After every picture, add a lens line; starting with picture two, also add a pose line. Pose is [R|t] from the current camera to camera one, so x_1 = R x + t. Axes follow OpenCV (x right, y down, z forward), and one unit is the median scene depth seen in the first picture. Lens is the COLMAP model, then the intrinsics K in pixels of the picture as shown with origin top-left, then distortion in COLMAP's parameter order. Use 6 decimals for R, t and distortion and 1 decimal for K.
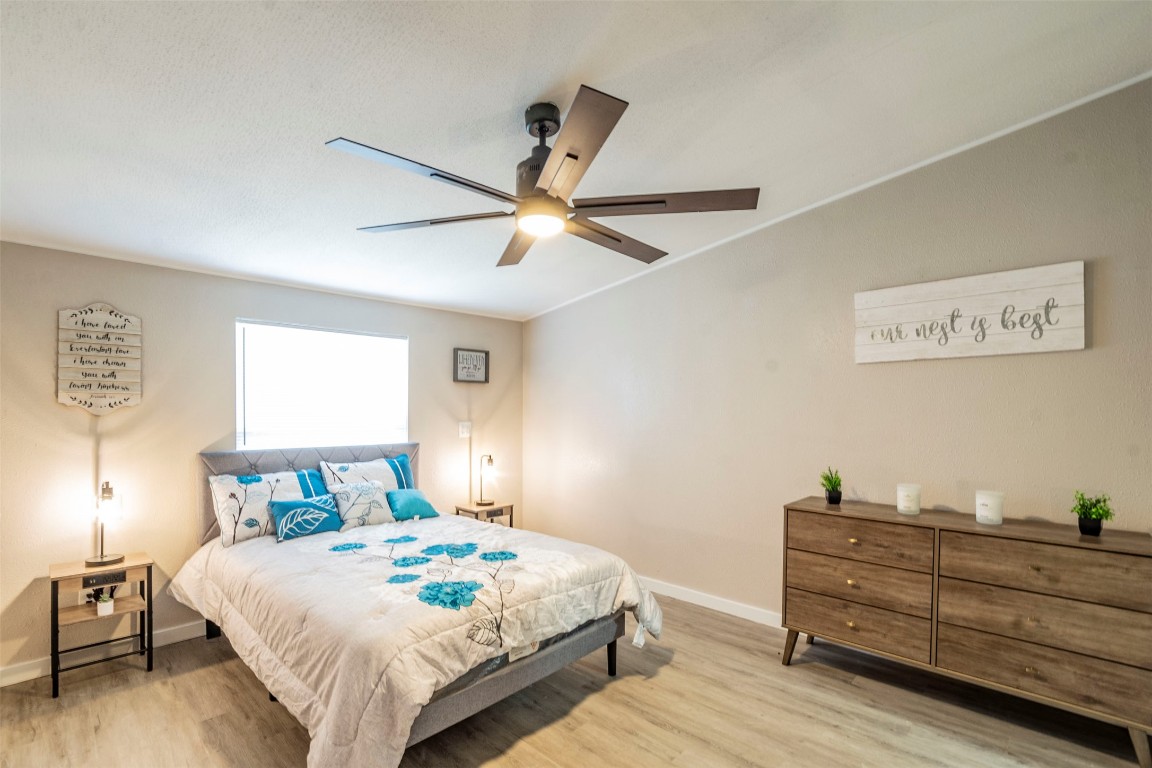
lens RADIAL K [[524.8, 0, 577.2], [0, 524.8, 403.0], [0, 0, 1]] dist [-0.030182, 0.000920]
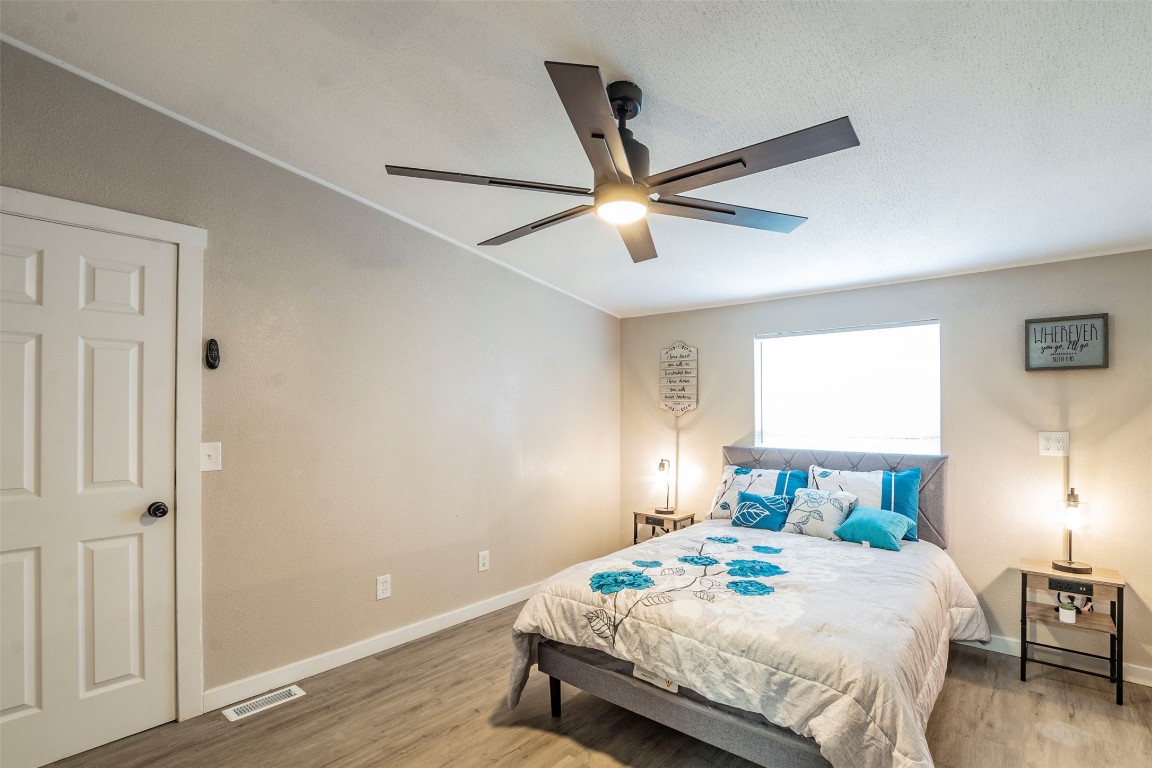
lens RADIAL K [[524.8, 0, 577.2], [0, 524.8, 403.0], [0, 0, 1]] dist [-0.030182, 0.000920]
pose [[0.048912, -0.016854, -0.998661, 0.607402], [0.009702, 0.999818, -0.016398, 0.007935], [0.998756, -0.008887, 0.049067, 0.623054]]
